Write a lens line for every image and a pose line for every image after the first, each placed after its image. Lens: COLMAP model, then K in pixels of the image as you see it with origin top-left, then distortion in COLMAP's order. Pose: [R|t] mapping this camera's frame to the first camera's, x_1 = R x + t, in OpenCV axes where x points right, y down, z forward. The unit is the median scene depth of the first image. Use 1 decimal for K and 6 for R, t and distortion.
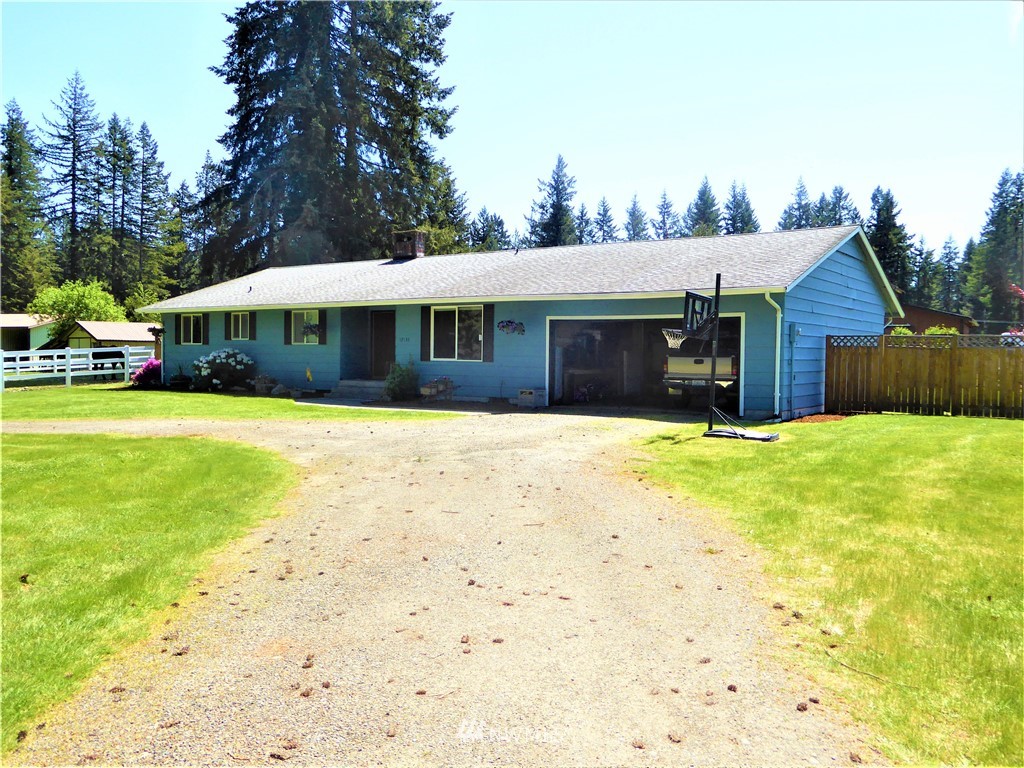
lens RADIAL K [[865.6, 0, 512.0], [0, 865.6, 384.0], [0, 0, 1]] dist [-0.013943, -0.010453]
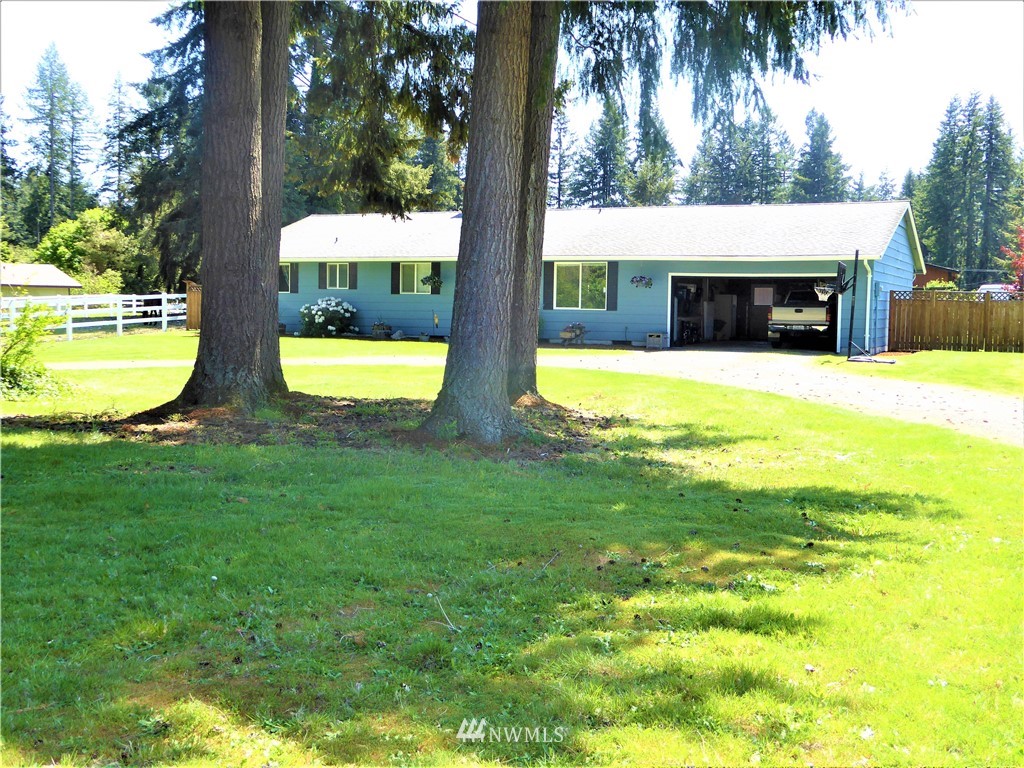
lens RADIAL K [[1159.0, 0, 512.0], [0, 1159.0, 384.0], [0, 0, 1]] dist [-0.003639, 0.026993]
pose [[0.984719, -0.007205, 0.174002, -0.397399], [0.000978, 0.999357, 0.035843, 0.016100], [-0.174148, -0.035125, 0.984093, -0.487405]]
